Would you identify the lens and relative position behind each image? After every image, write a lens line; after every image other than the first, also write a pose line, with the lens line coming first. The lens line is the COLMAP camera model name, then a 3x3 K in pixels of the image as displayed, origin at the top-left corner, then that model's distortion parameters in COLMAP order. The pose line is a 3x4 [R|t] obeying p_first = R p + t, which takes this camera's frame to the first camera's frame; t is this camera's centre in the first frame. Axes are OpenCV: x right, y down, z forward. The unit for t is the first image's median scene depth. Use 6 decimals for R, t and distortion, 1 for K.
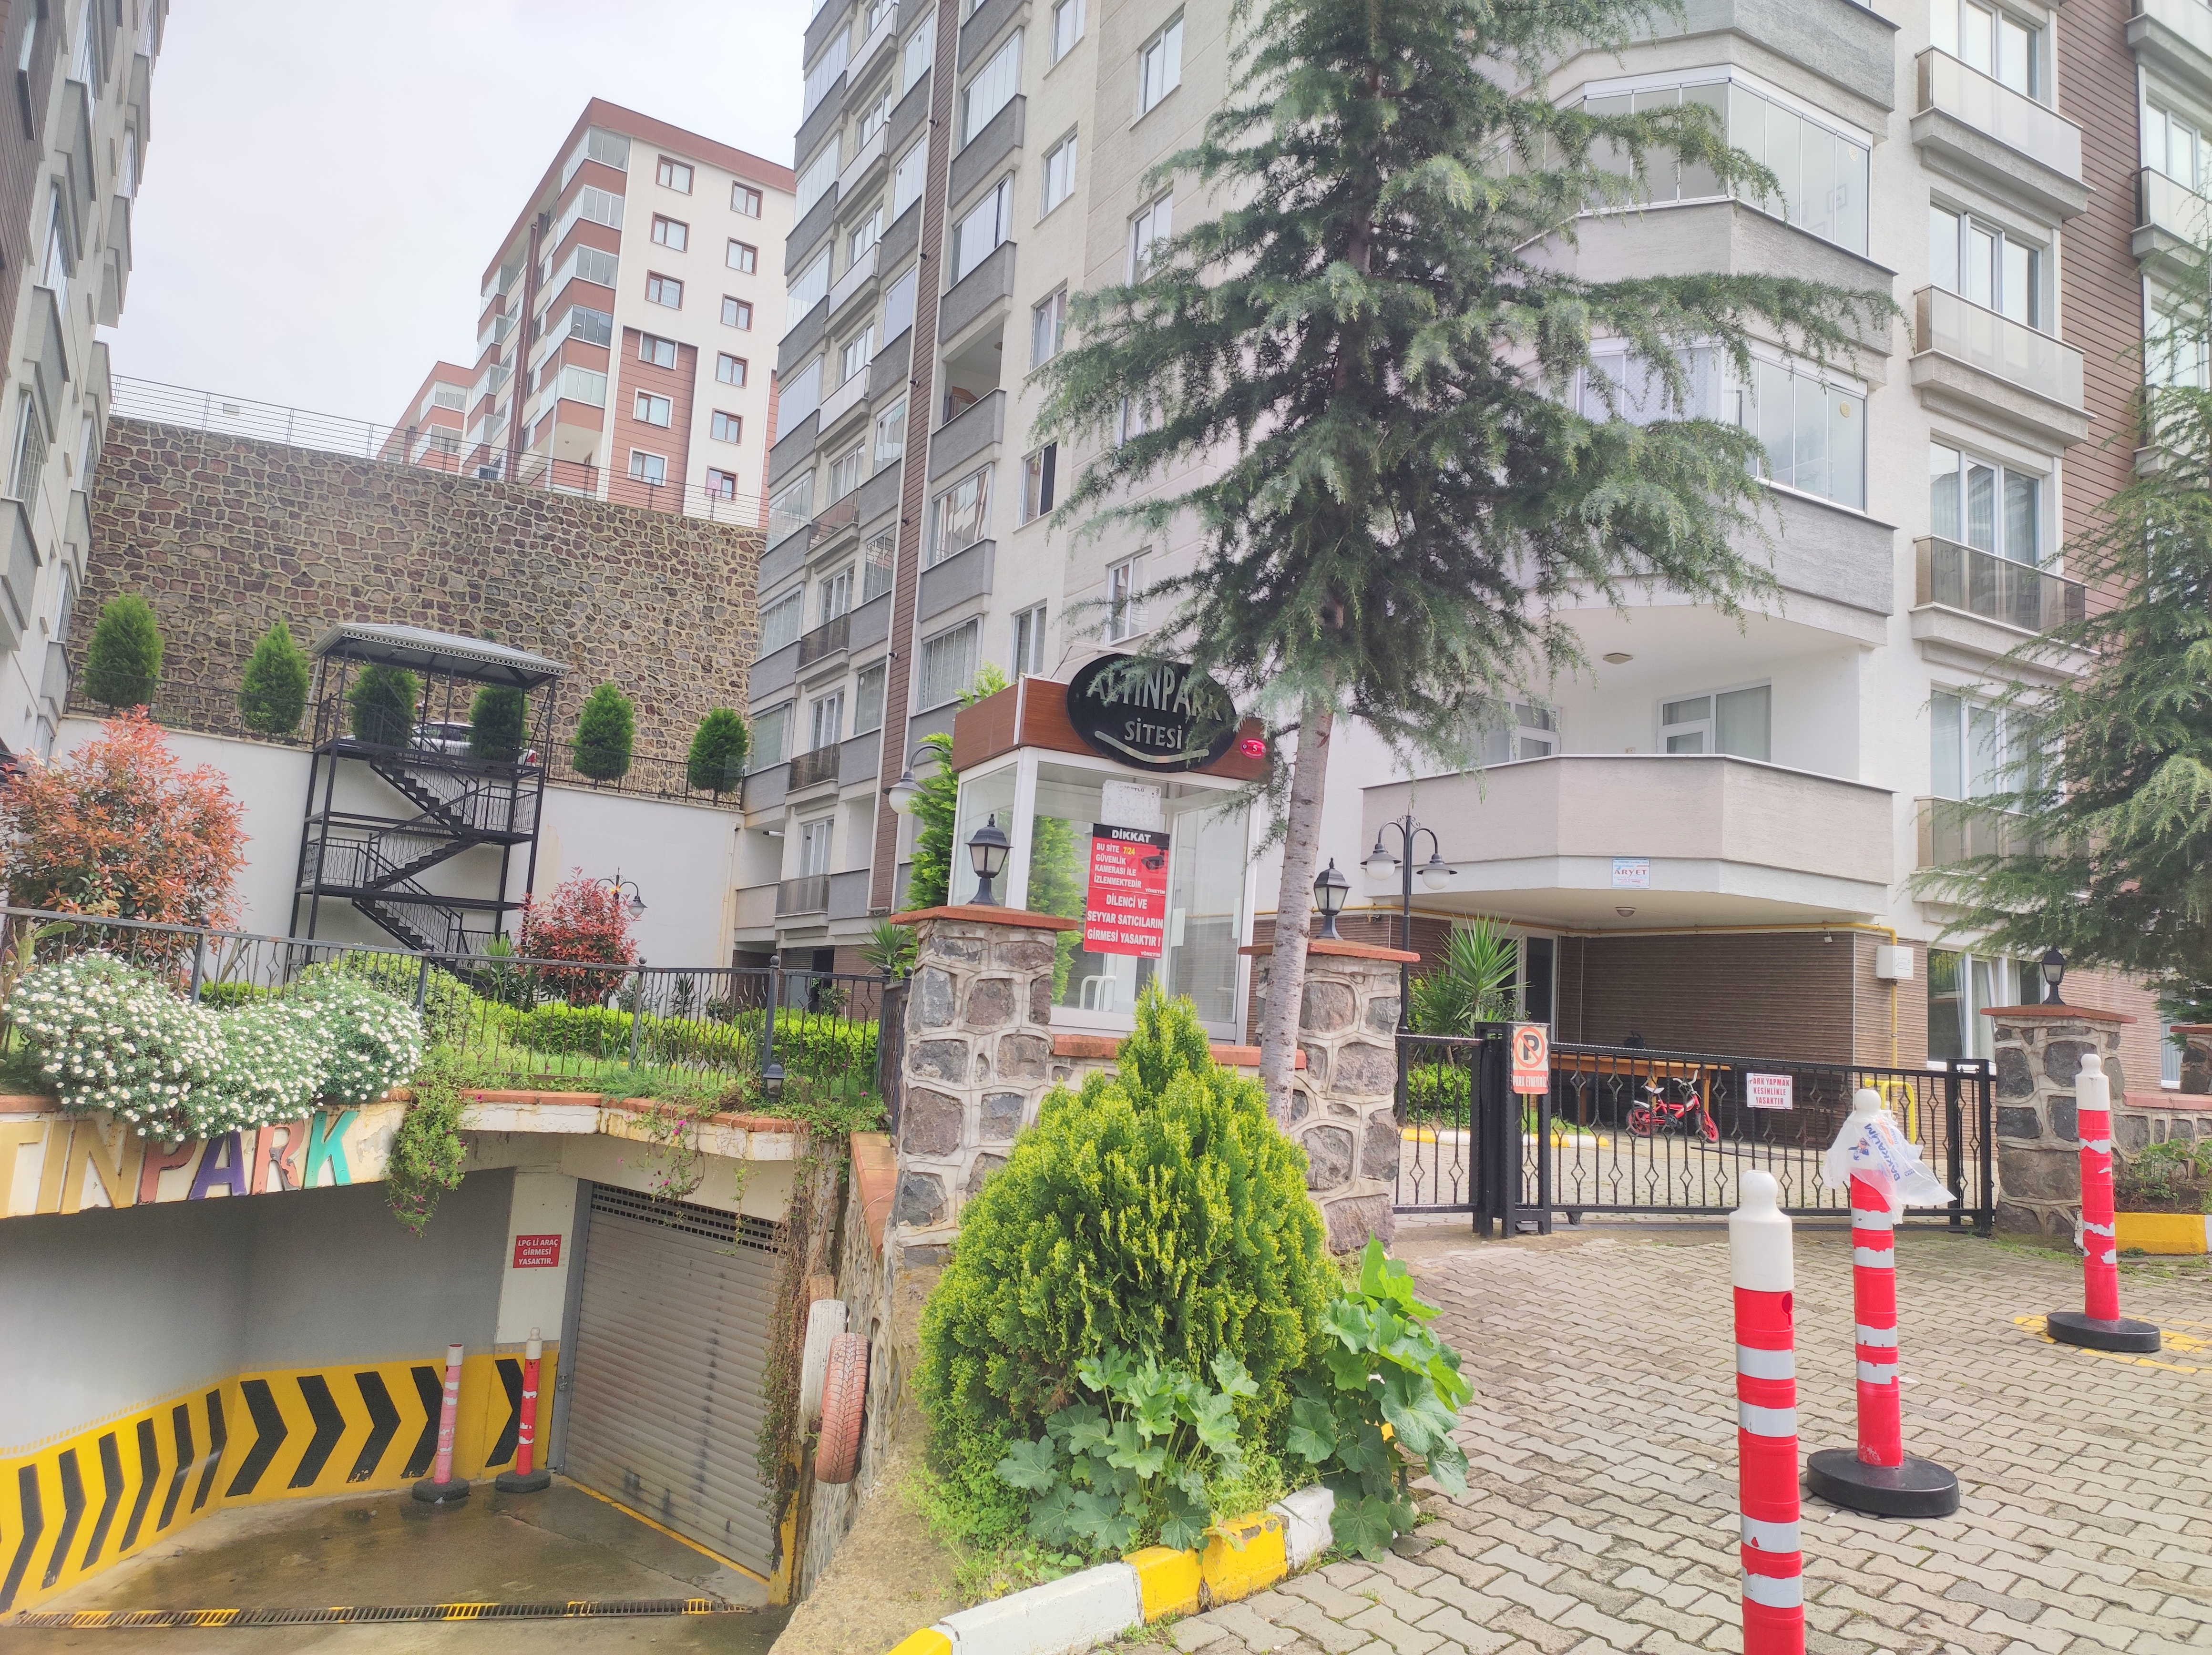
lens RADIAL K [[1602.7, 0, 1102.5], [0, 1602.7, 821.6], [0, 0, 1]] dist [0.070914, -0.069916]
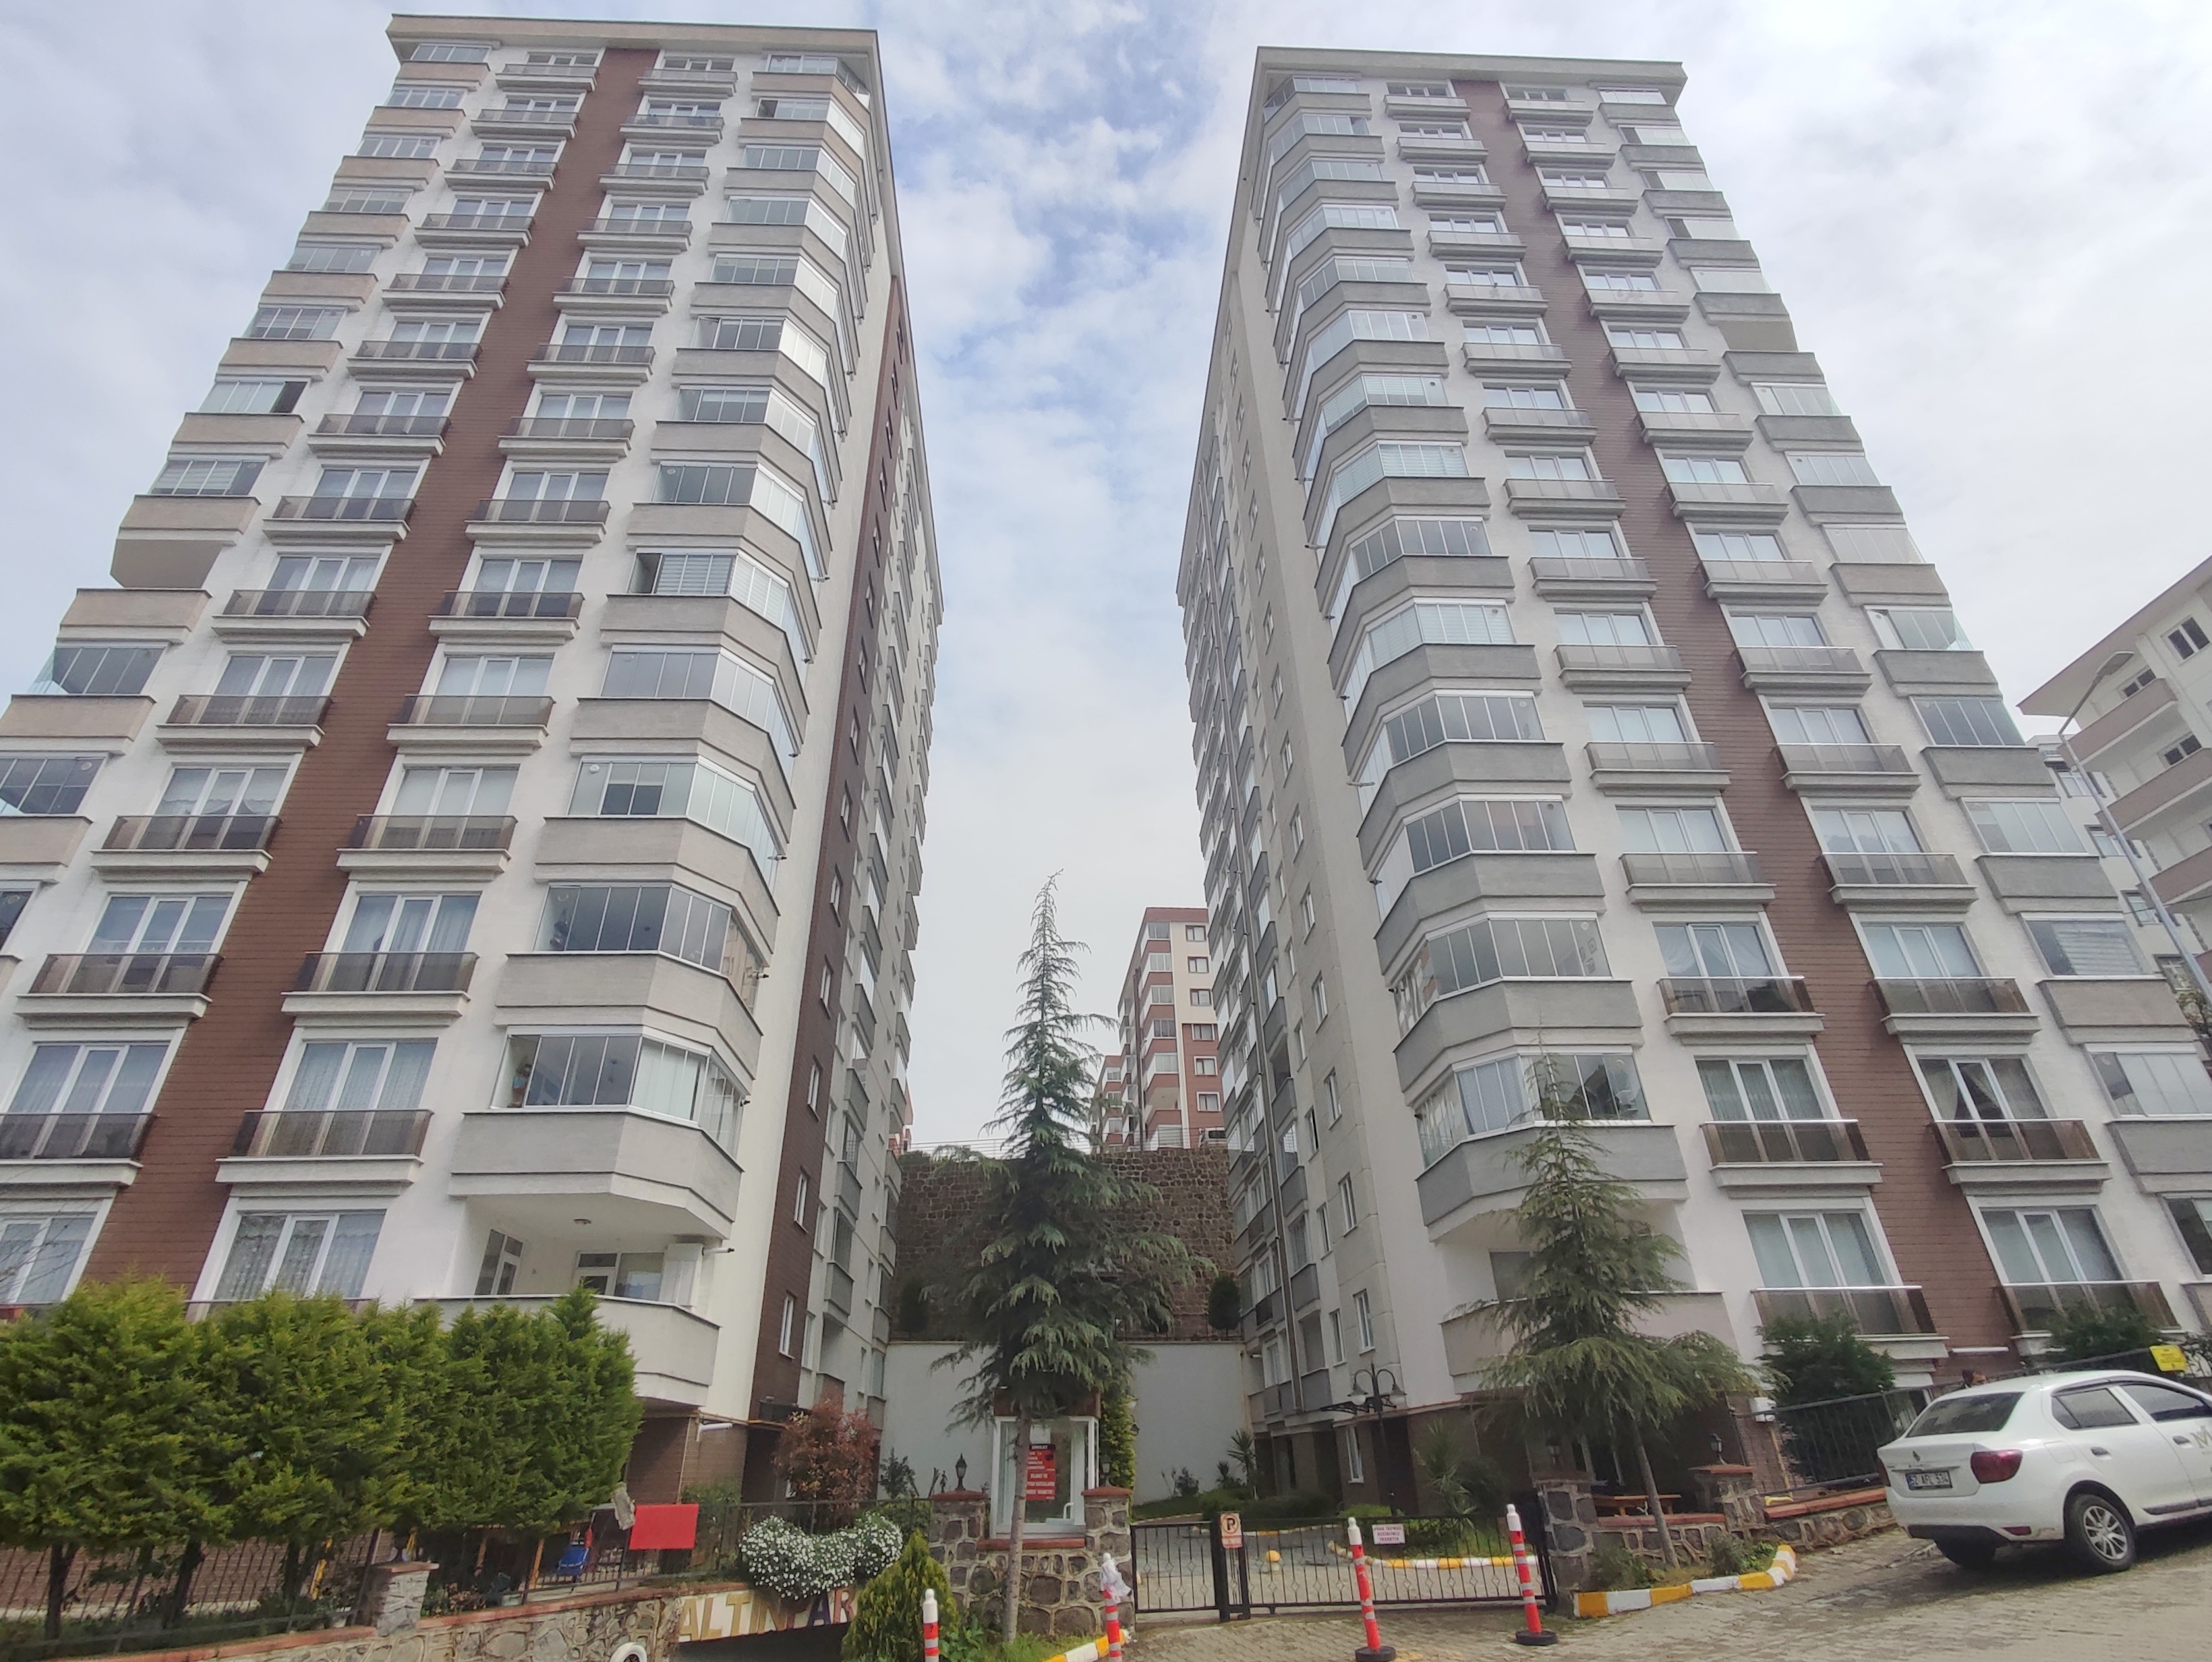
lens RADIAL K [[1086.4, 0, 1095.2], [0, 1086.4, 815.9], [0, 0, 1]] dist [-0.000053, -0.001606]
pose [[0.882659, -0.306860, -0.356019, 0.432890], [0.135197, 0.891213, -0.432968, -0.053585], [0.450150, 0.334030, 0.828124, -0.328473]]
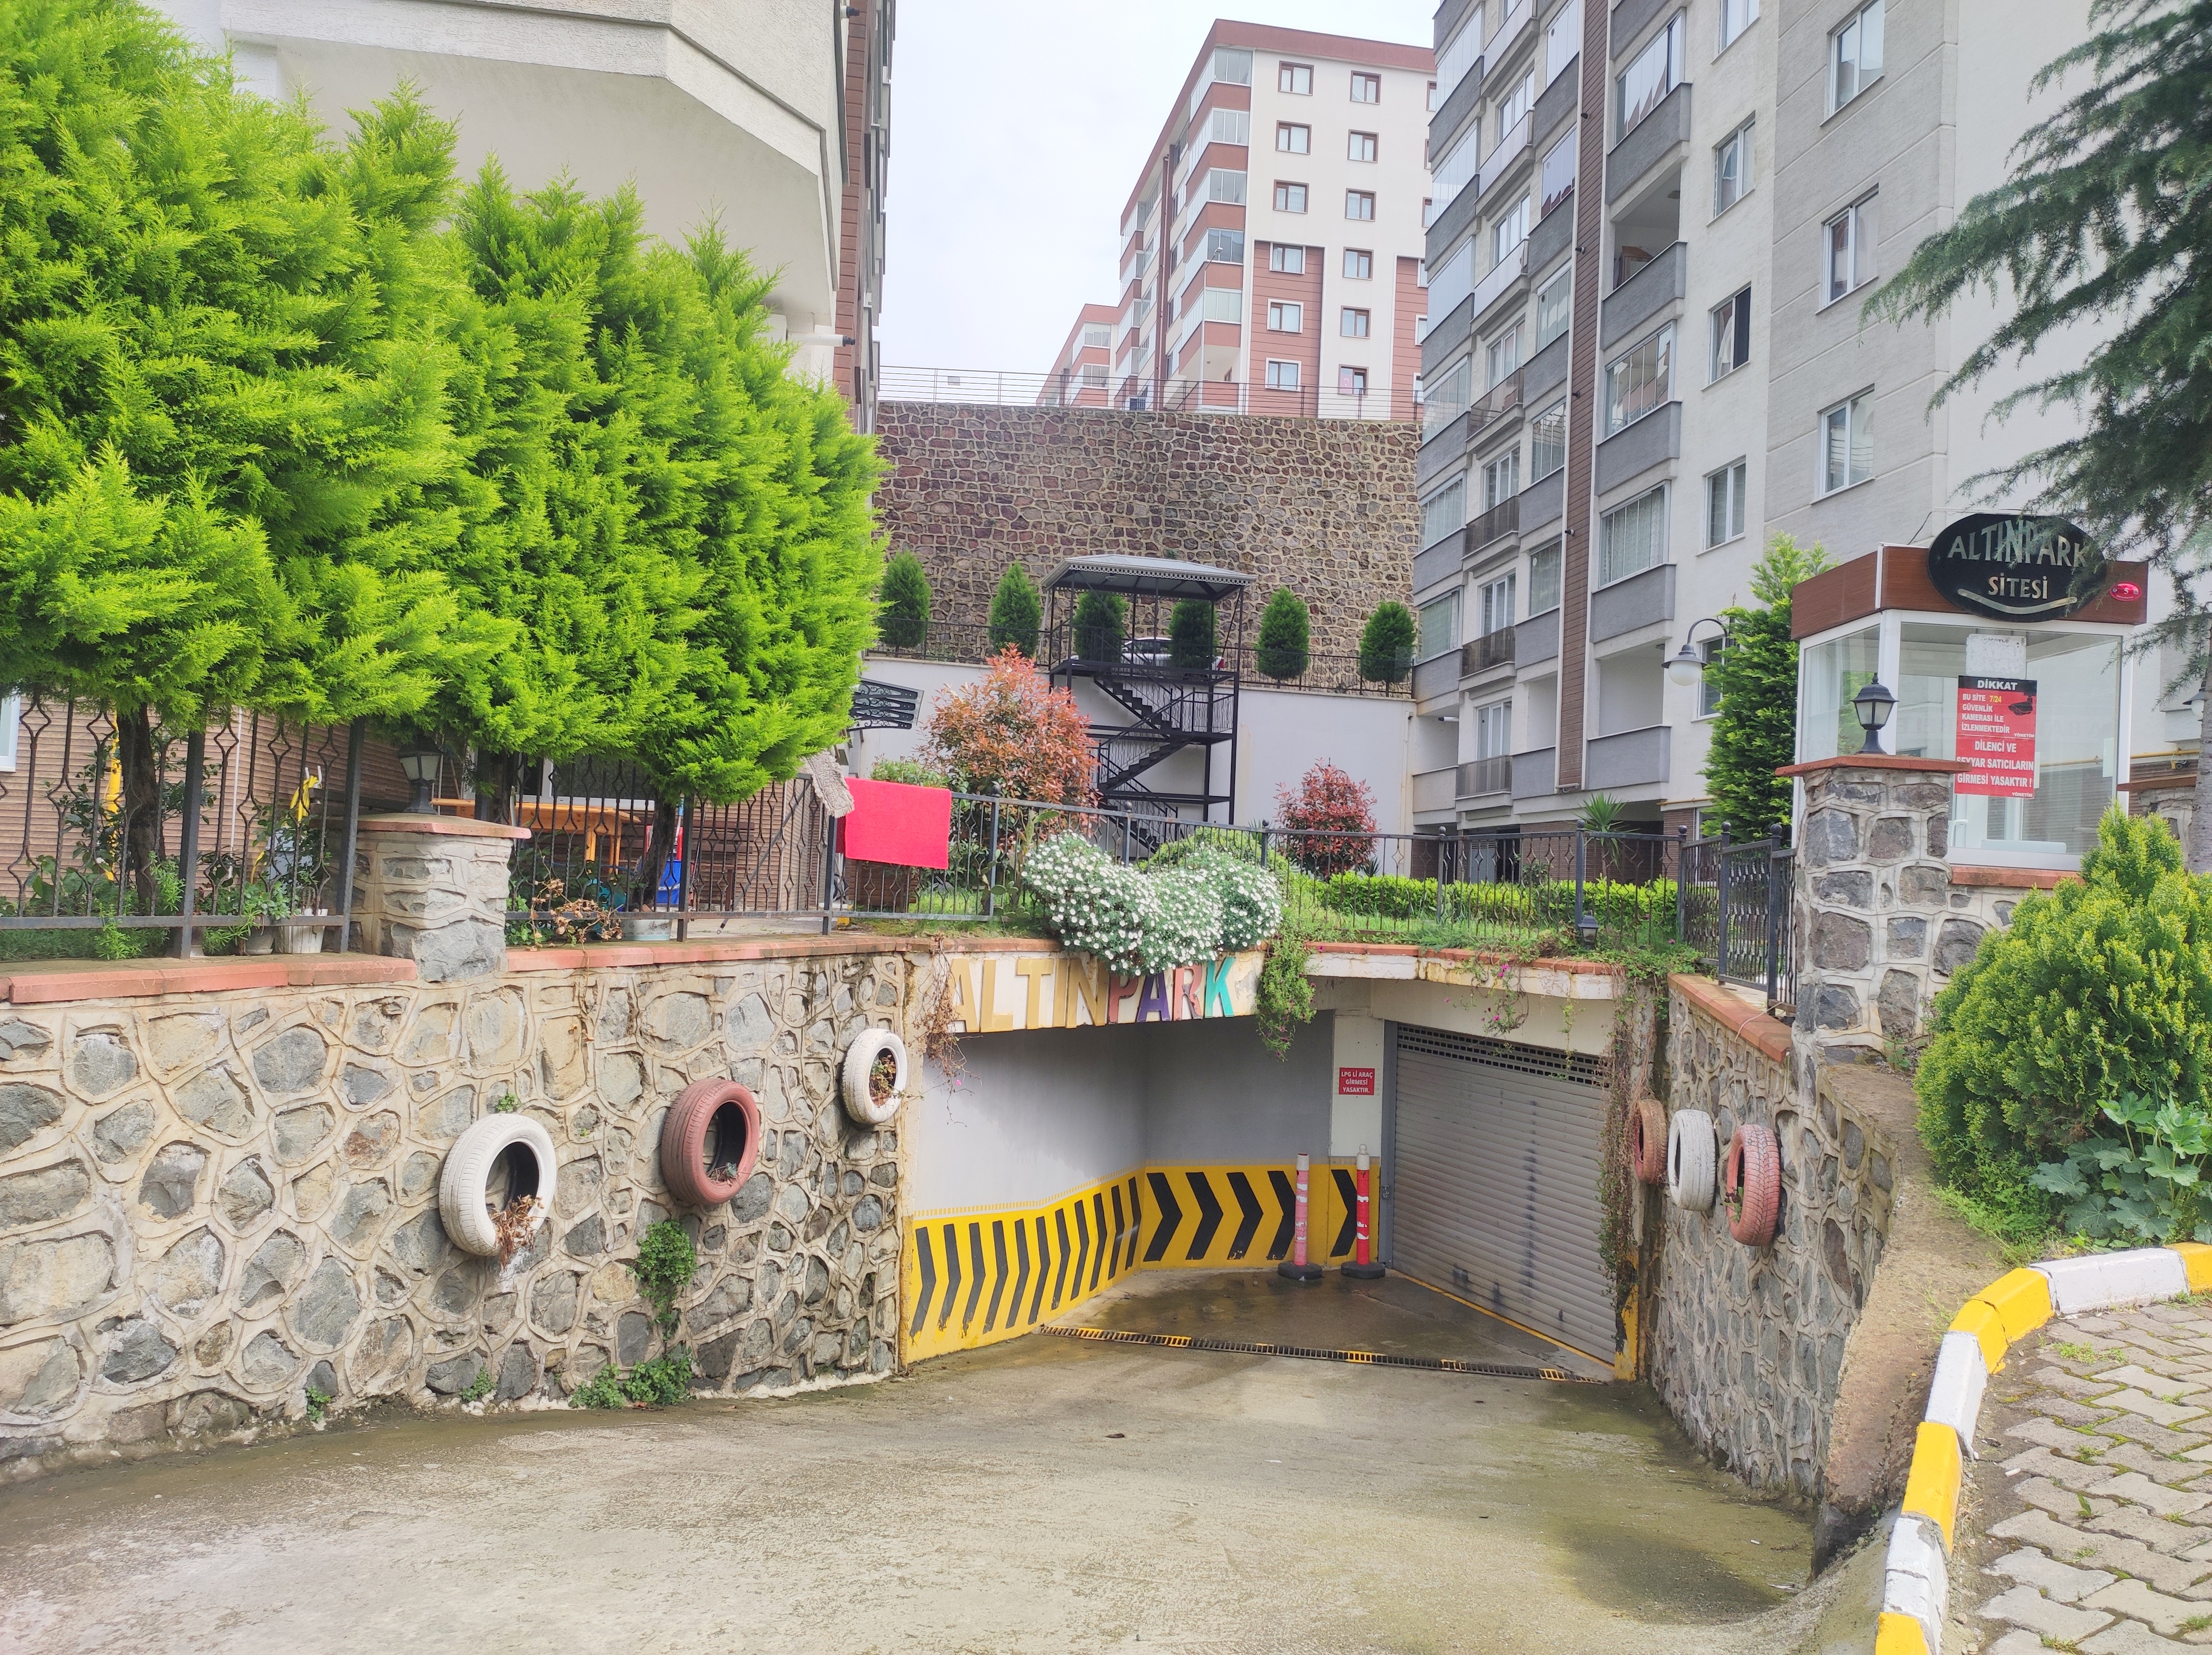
lens RADIAL K [[1602.7, 0, 1099.1], [0, 1602.7, 821.3], [0, 0, 1]] dist [0.070914, -0.069916]
pose [[0.925535, -0.039115, -0.376638, -0.052887], [0.065091, 0.996279, 0.056486, -0.000286], [0.373027, -0.076796, 0.924637, -0.092148]]
